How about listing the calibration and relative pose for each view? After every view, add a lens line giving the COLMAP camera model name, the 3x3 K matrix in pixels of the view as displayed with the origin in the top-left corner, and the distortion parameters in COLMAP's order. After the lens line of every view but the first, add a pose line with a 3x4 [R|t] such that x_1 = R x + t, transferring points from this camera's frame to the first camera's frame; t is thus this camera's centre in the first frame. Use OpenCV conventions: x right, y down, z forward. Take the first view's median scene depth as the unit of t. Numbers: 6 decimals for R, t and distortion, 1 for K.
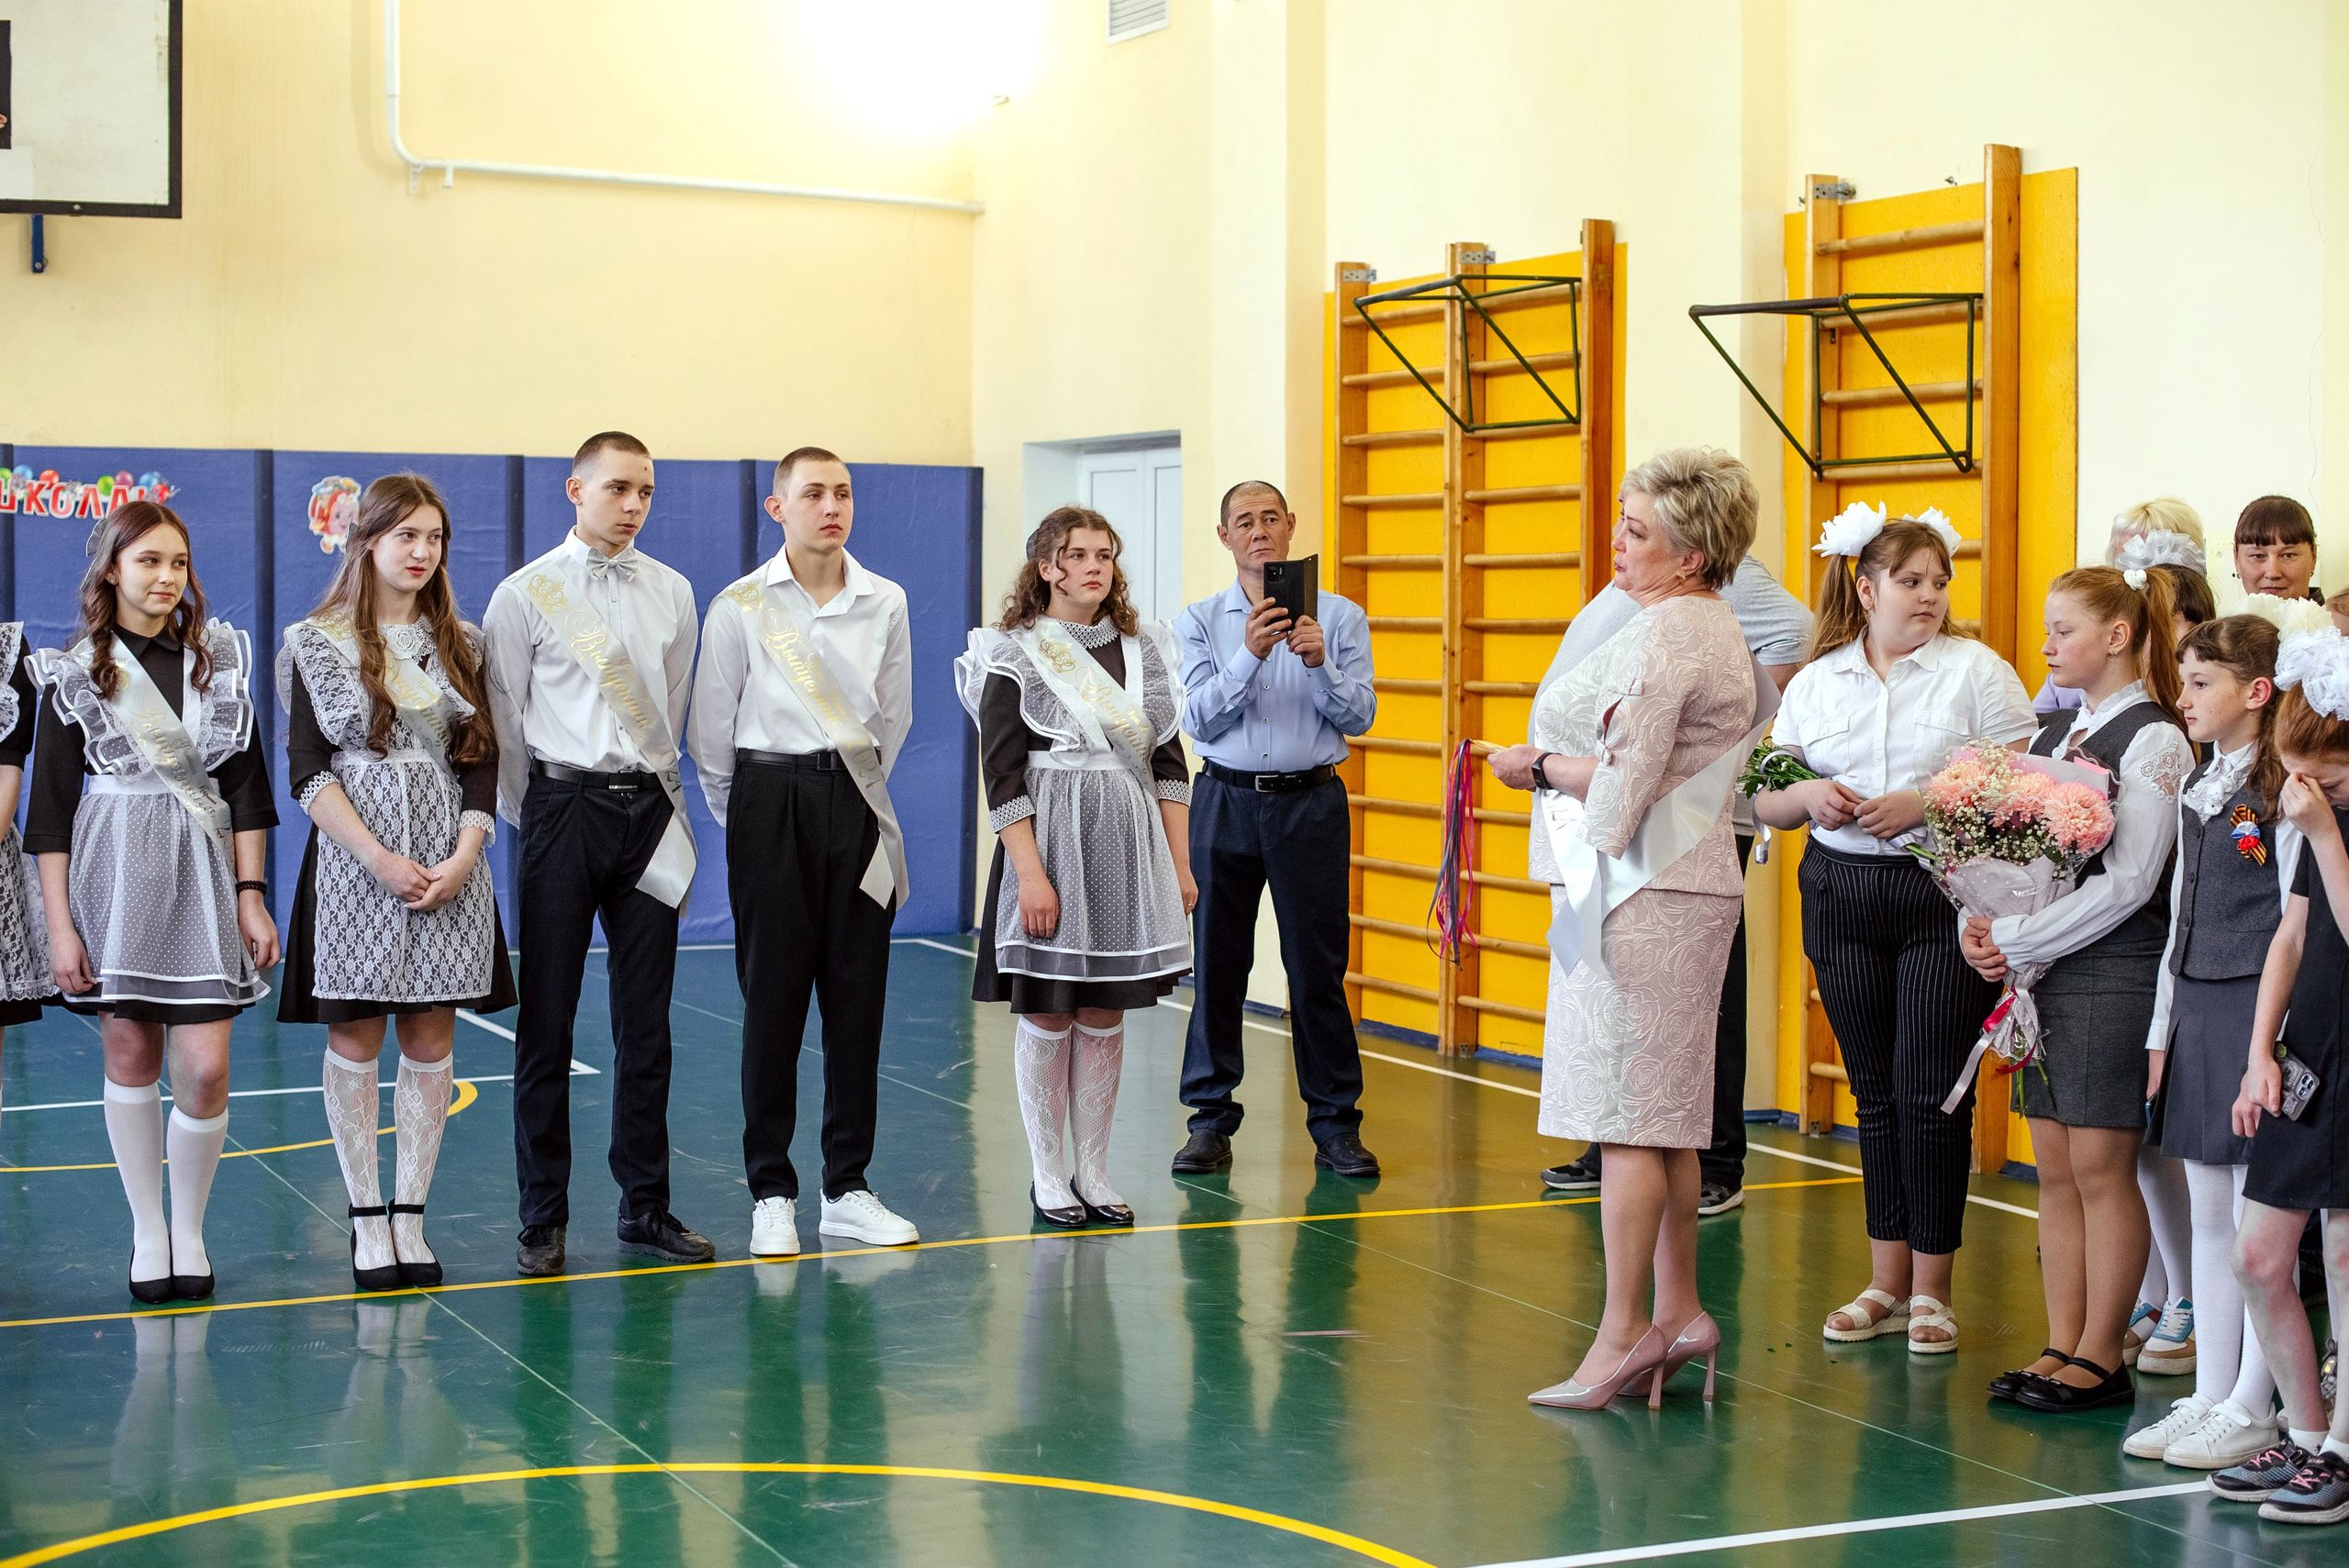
lens RADIAL K [[3609.6, 0, 1174.3], [0, 3609.6, 781.4], [0, 0, 1]] dist [-0.101847, 0.000000]
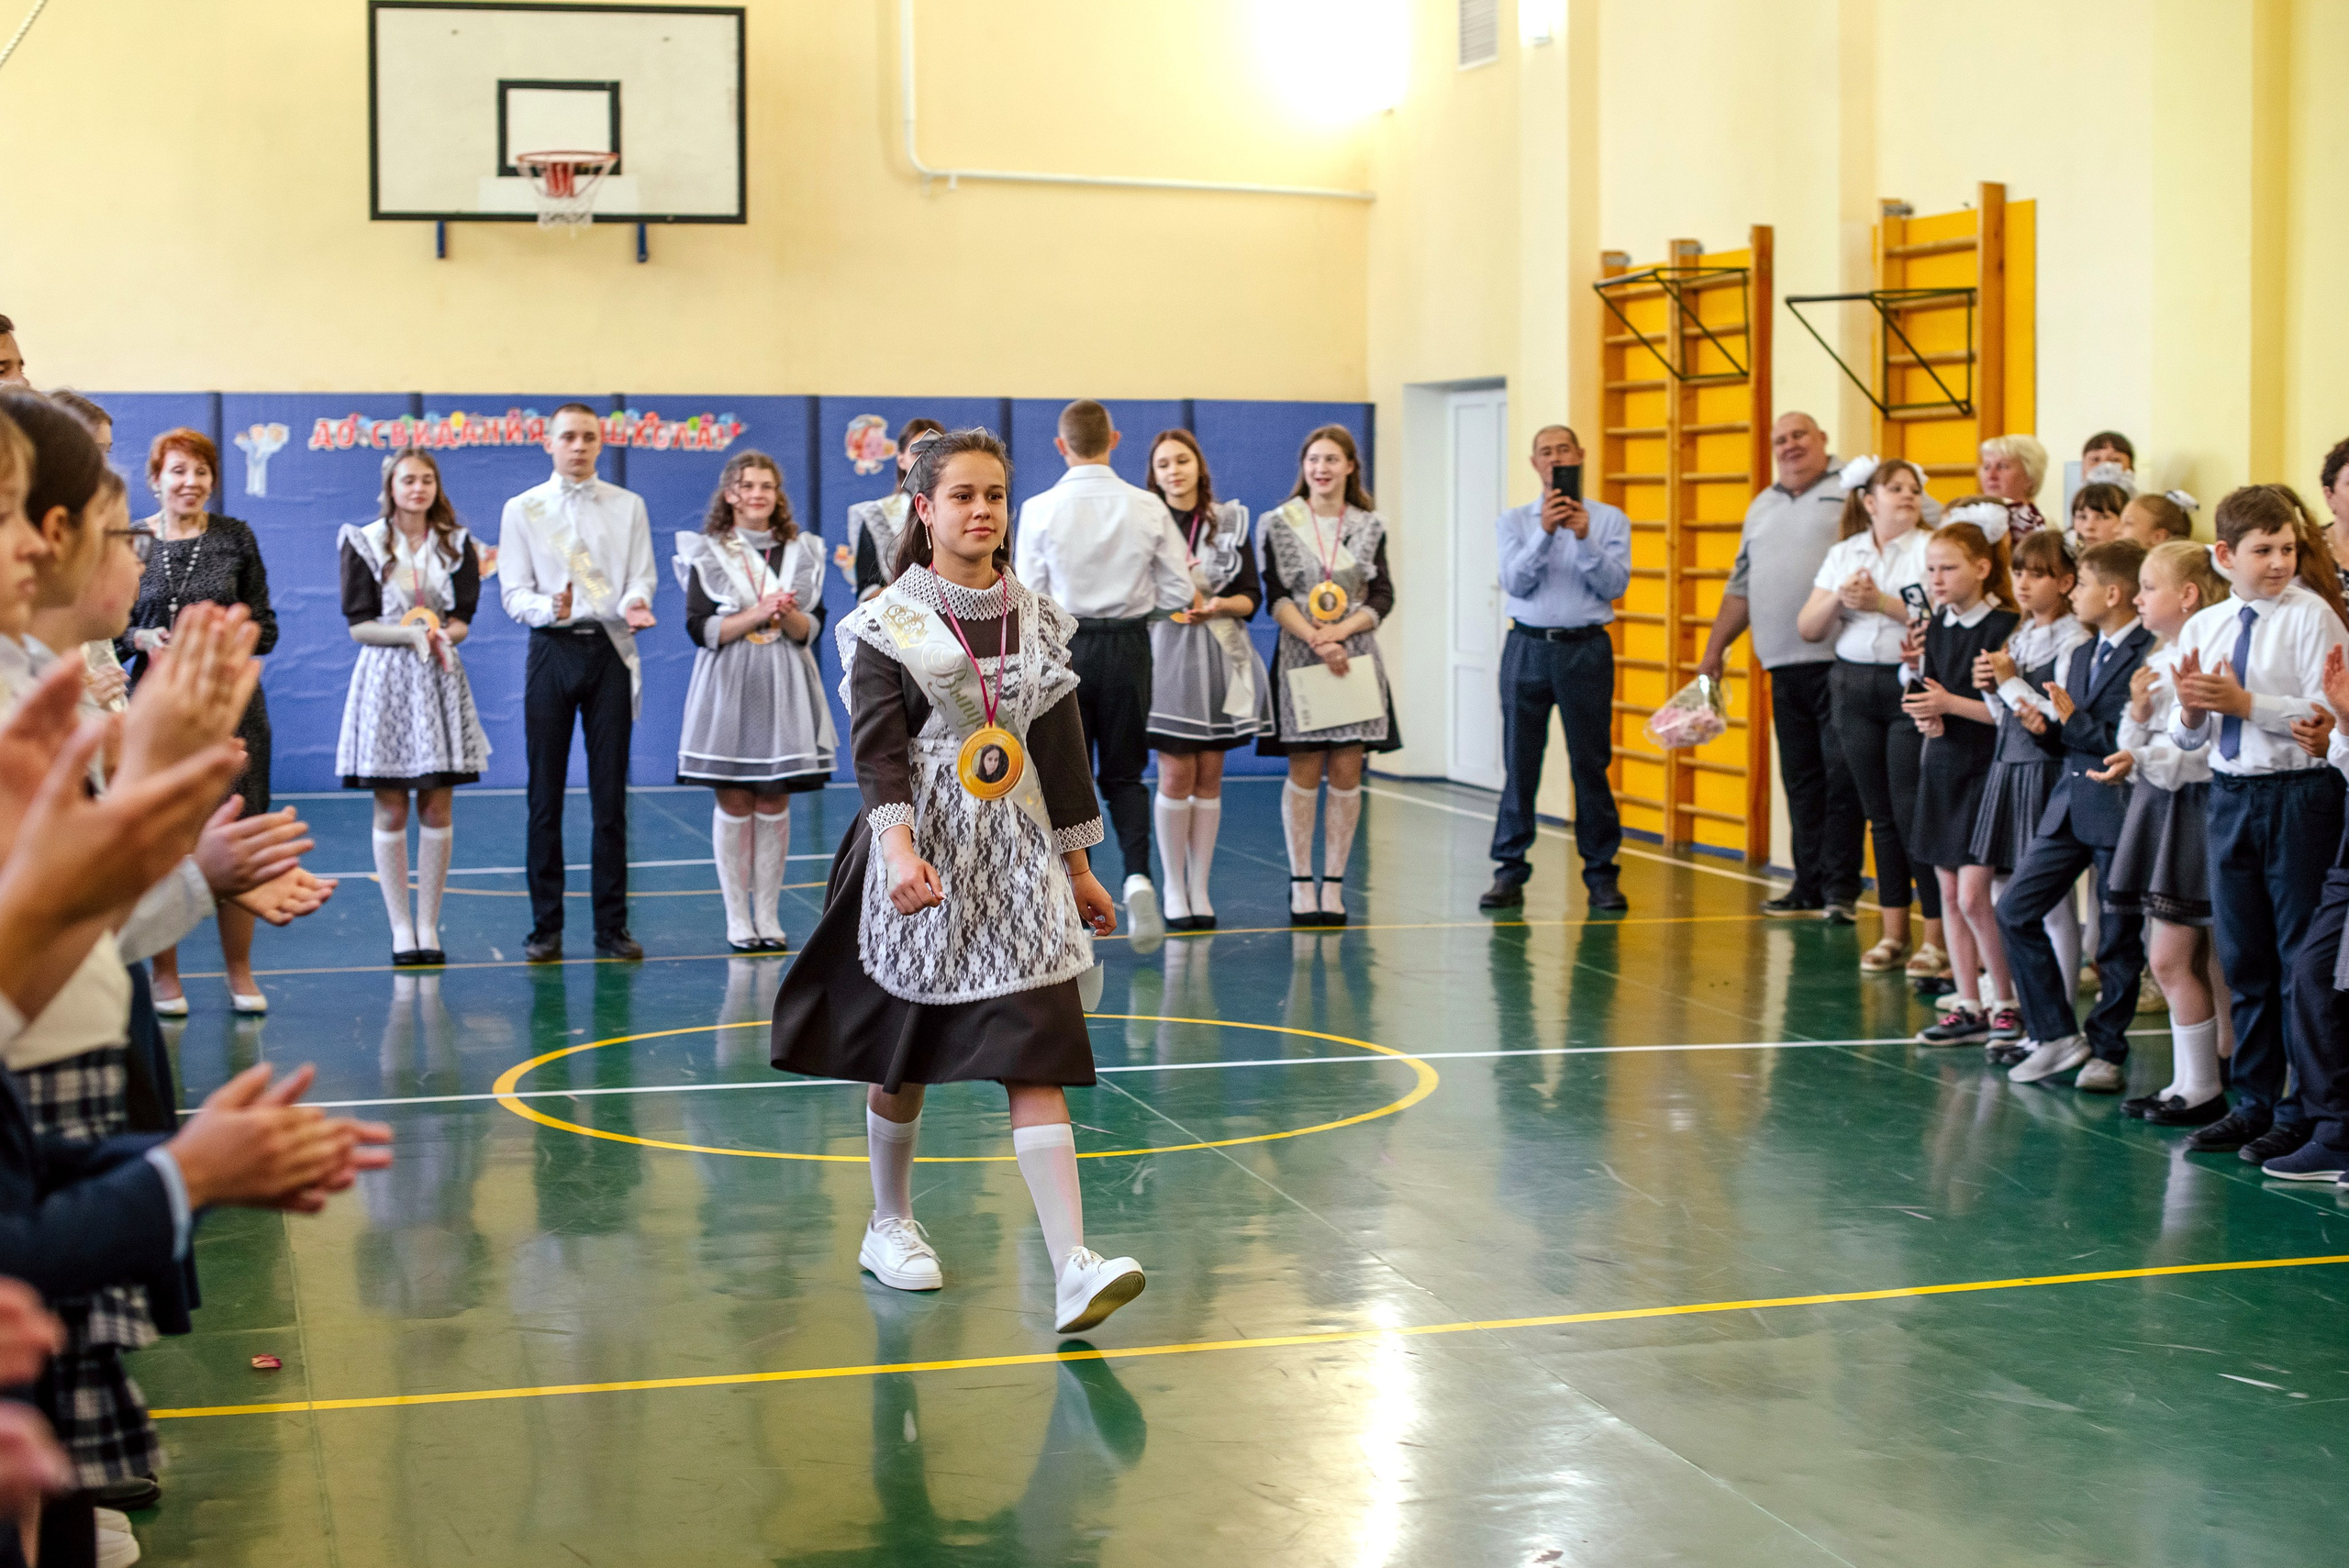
lens RADIAL K [[3609.6, 0, 1152.0], [0, 3609.6, 781.3], [0, 0, 1]] dist [-0.101847, 0.000000]
pose [[0.986767, 0.008064, -0.161946, 0.111886], [-0.004335, 0.999718, 0.023366, 0.022867], [0.162089, -0.022354, 0.986523, -0.379928]]
